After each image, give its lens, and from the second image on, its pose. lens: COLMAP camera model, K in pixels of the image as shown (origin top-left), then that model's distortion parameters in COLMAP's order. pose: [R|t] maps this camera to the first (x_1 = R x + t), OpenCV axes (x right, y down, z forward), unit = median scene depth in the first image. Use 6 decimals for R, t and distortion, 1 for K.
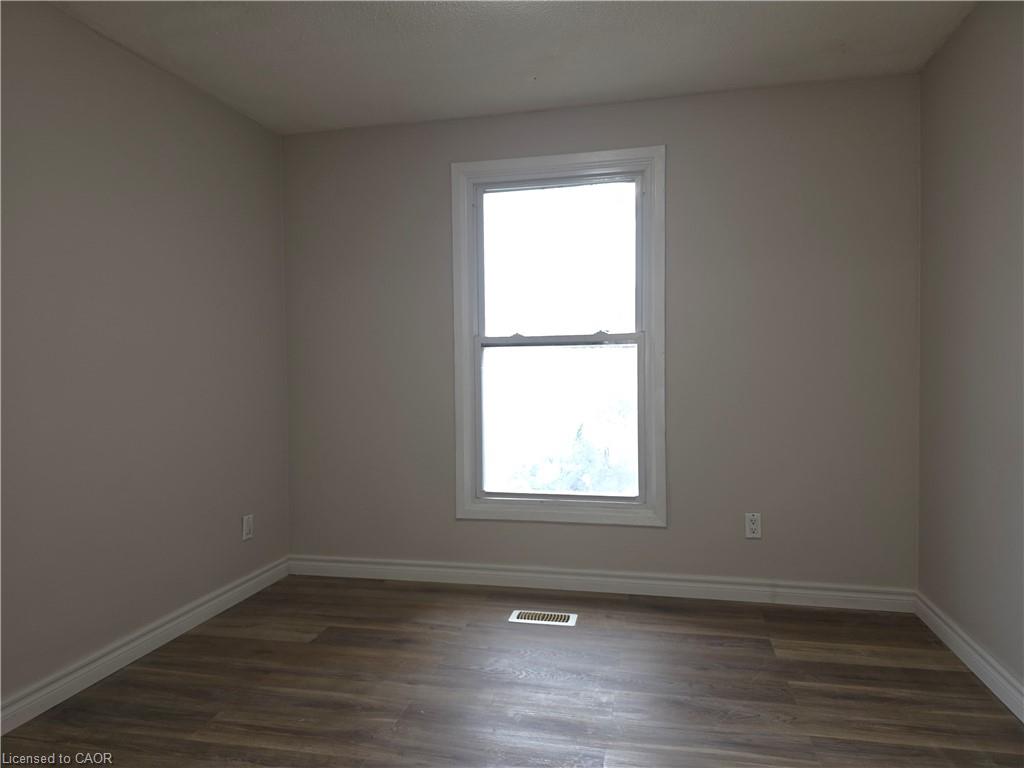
lens RADIAL K [[692.2, 0, 484.5], [0, 692.2, 392.3], [0, 0, 1]] dist [-0.011152, -0.007217]
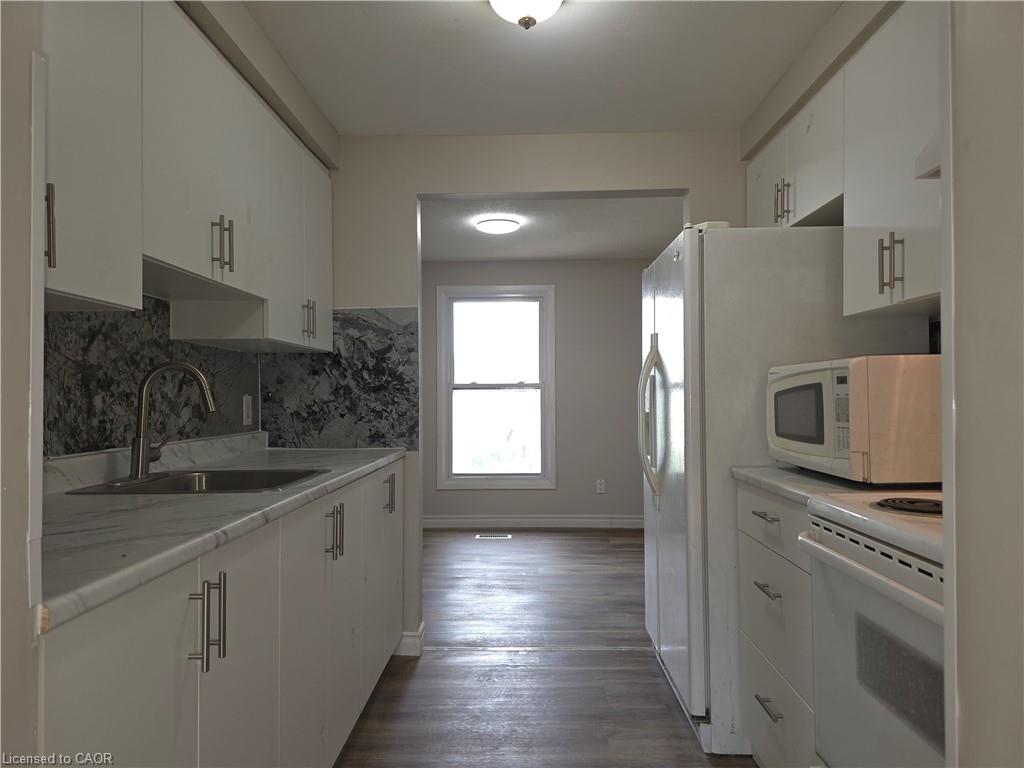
lens RADIAL K [[692.2, 0, 512.2], [0, 692.2, 385.9], [0, 0, 1]] dist [-0.011152, -0.007217]
pose [[0.974083, 0.013460, 0.225790, -0.263784], [0.002827, 0.997426, -0.071653, 0.053011], [-0.226173, 0.070434, 0.971537, -0.762878]]
